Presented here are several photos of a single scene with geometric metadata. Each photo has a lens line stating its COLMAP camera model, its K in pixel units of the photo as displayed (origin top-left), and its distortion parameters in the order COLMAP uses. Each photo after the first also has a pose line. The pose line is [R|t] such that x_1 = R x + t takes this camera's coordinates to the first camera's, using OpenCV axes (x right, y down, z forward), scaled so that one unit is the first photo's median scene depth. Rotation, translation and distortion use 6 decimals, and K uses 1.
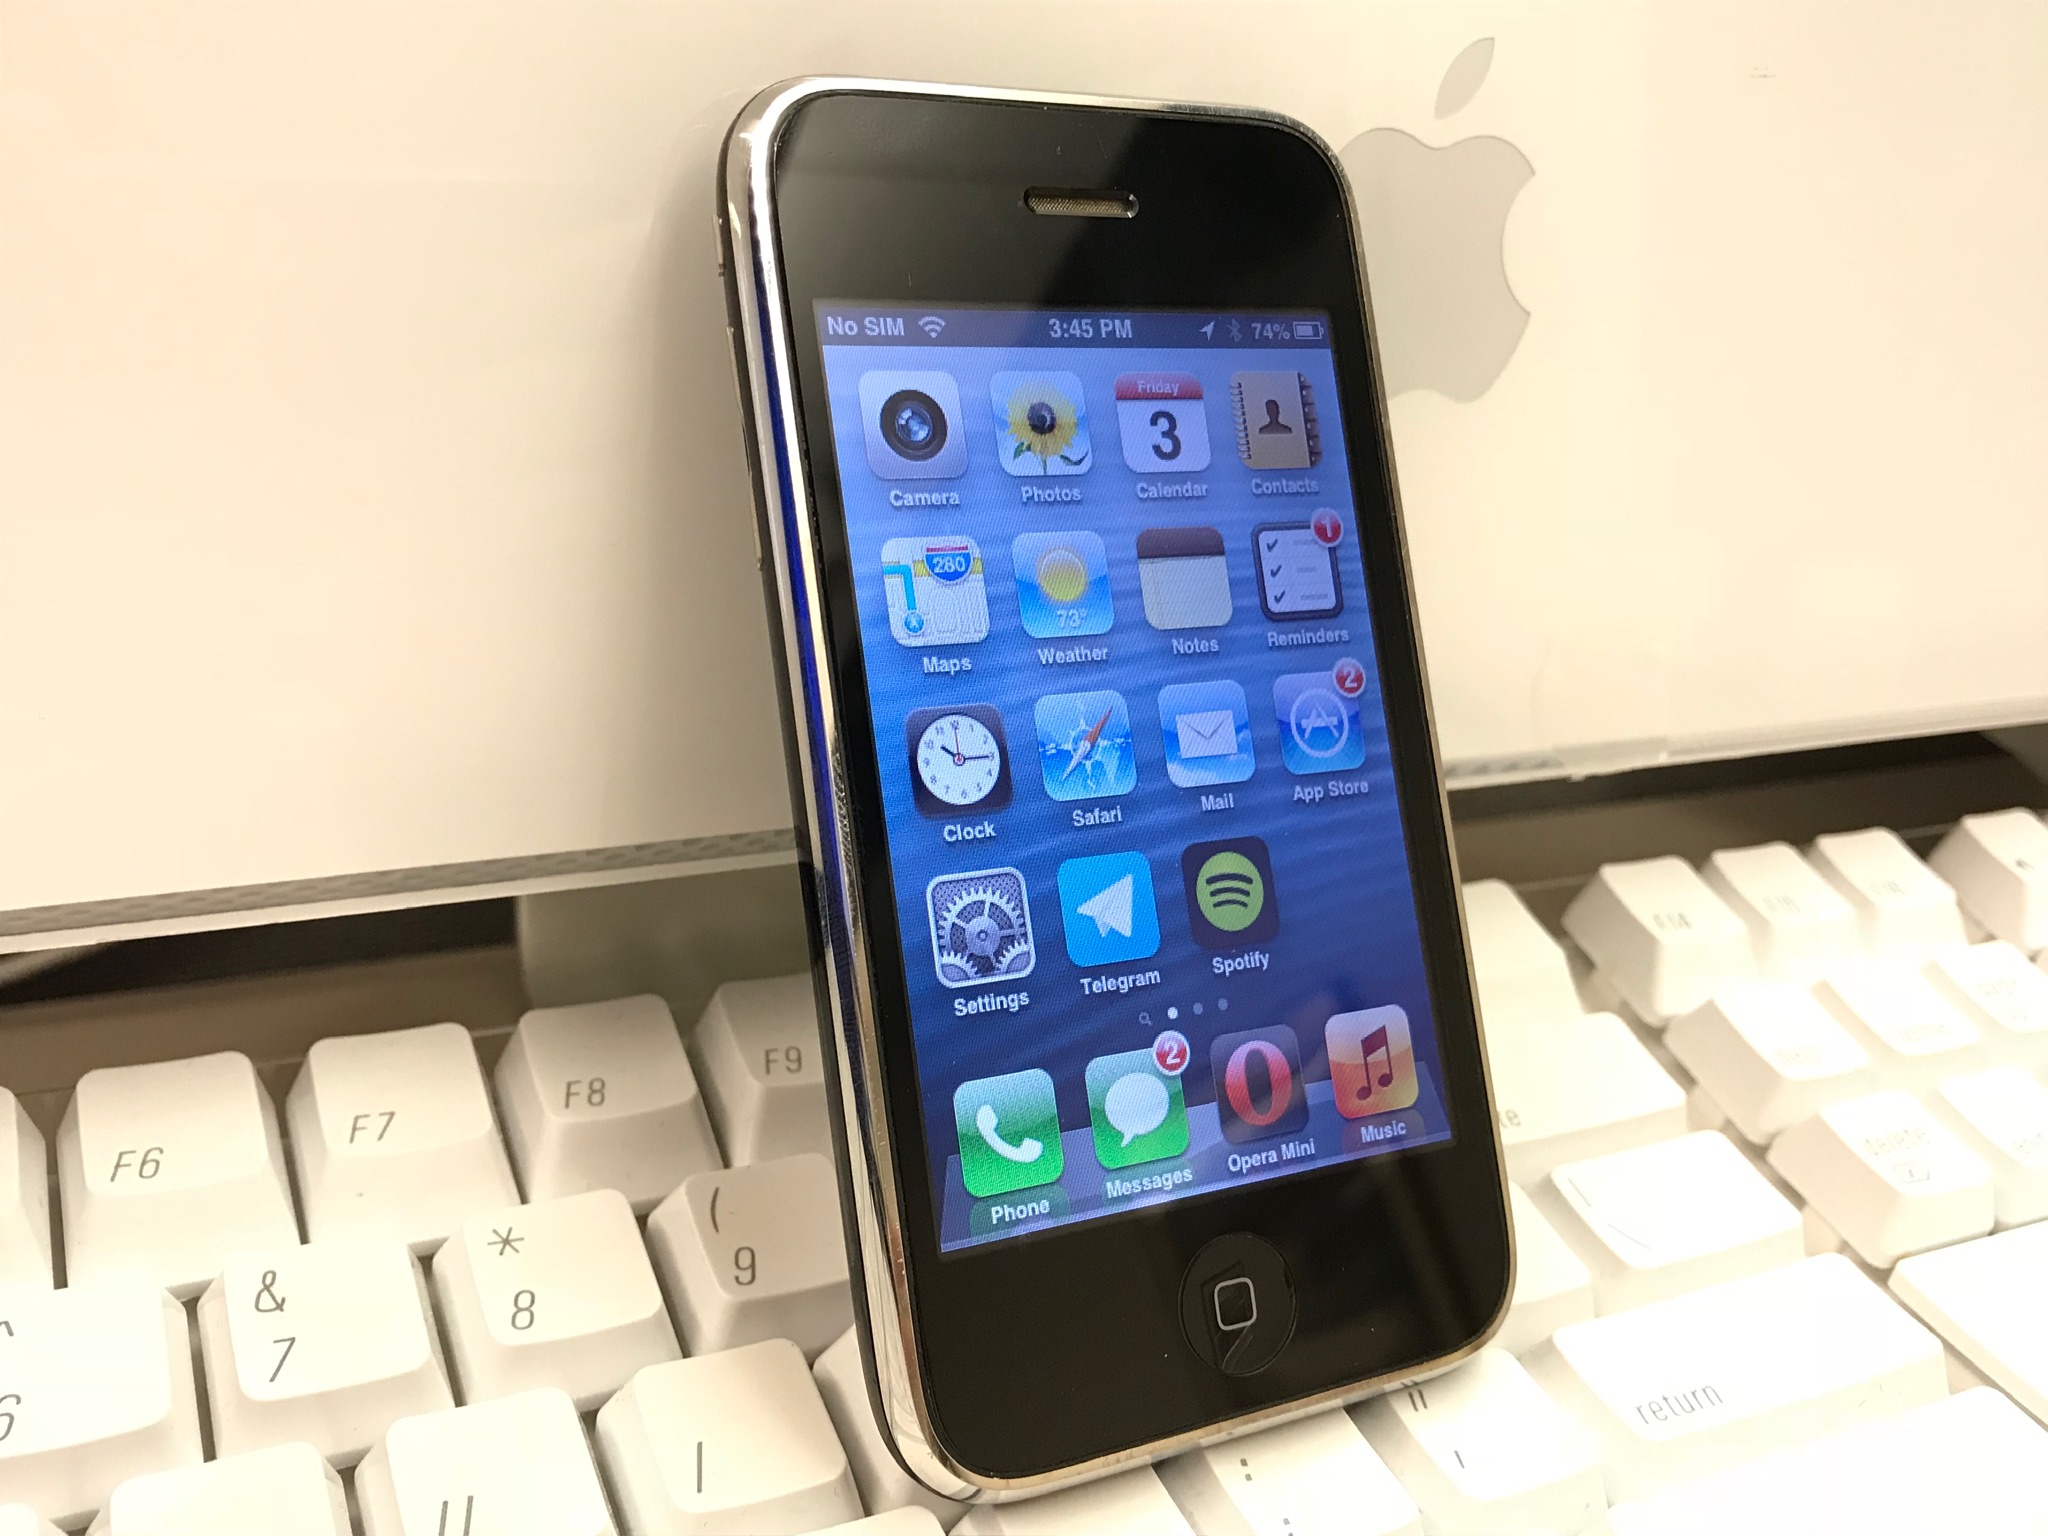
lens RADIAL K [[1900.7, 0, 1025.6], [0, 1900.7, 766.1], [0, 0, 1]] dist [-0.009853, 0.000000]
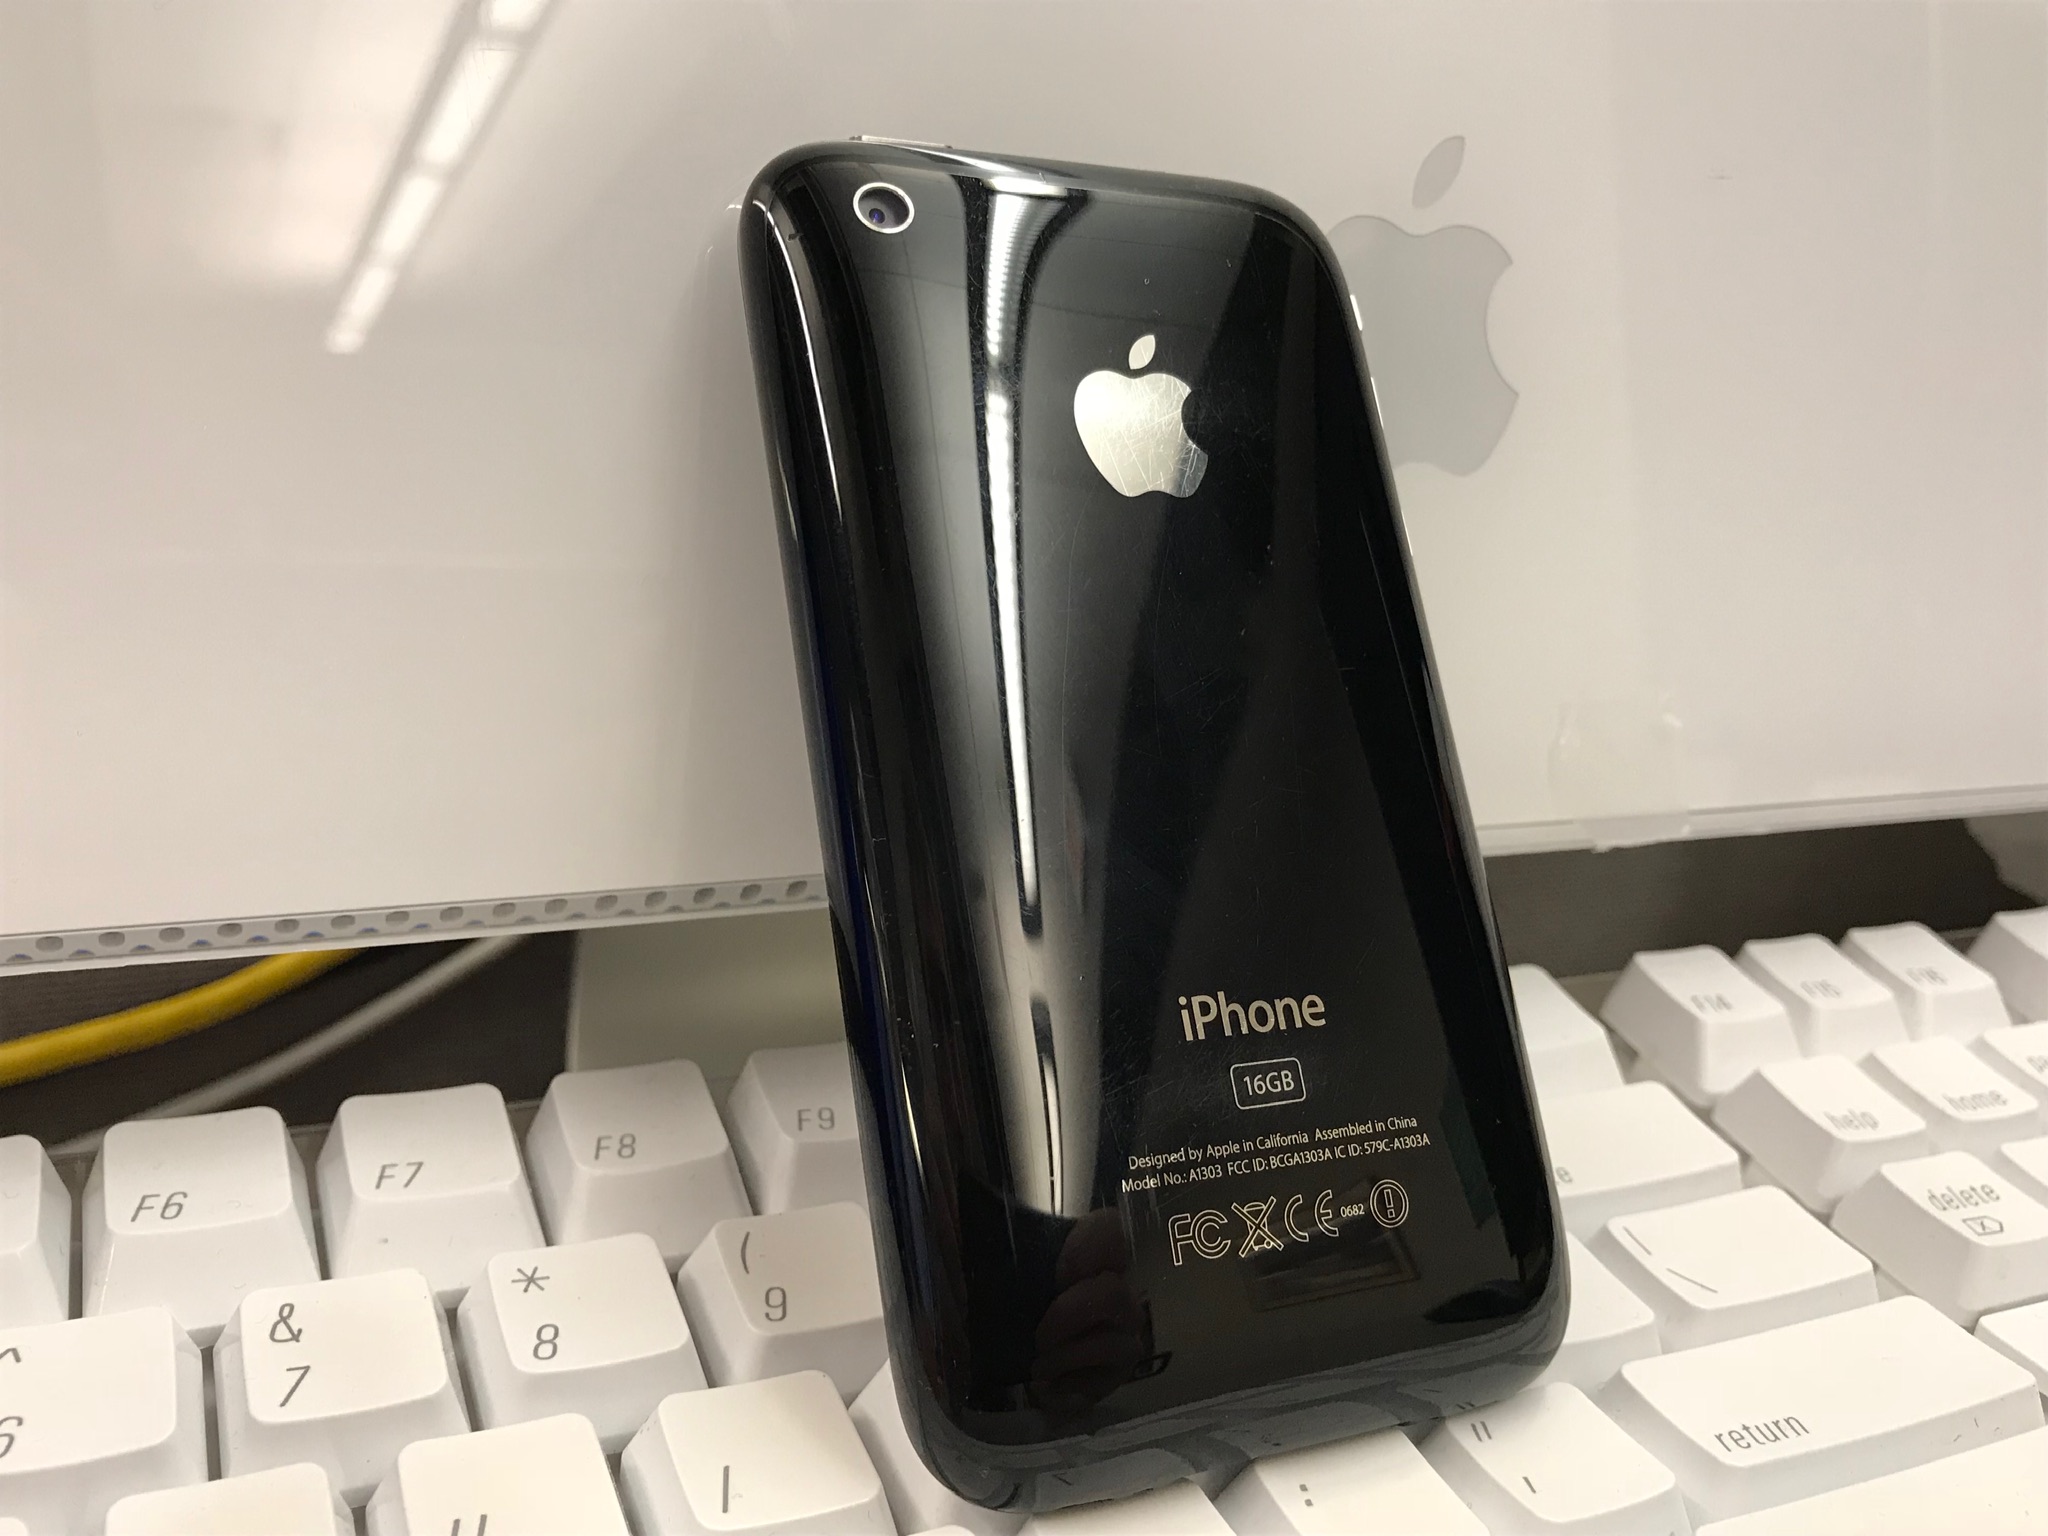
lens RADIAL K [[1808.8, 0, 1022.0], [0, 1808.8, 769.7], [0, 0, 1]] dist [-0.020276, 0.014067]
pose [[0.998870, -0.040250, -0.025283, 0.011518], [0.035906, 0.987493, -0.153520, 0.133837], [0.031146, 0.152439, 0.987822, 0.049355]]
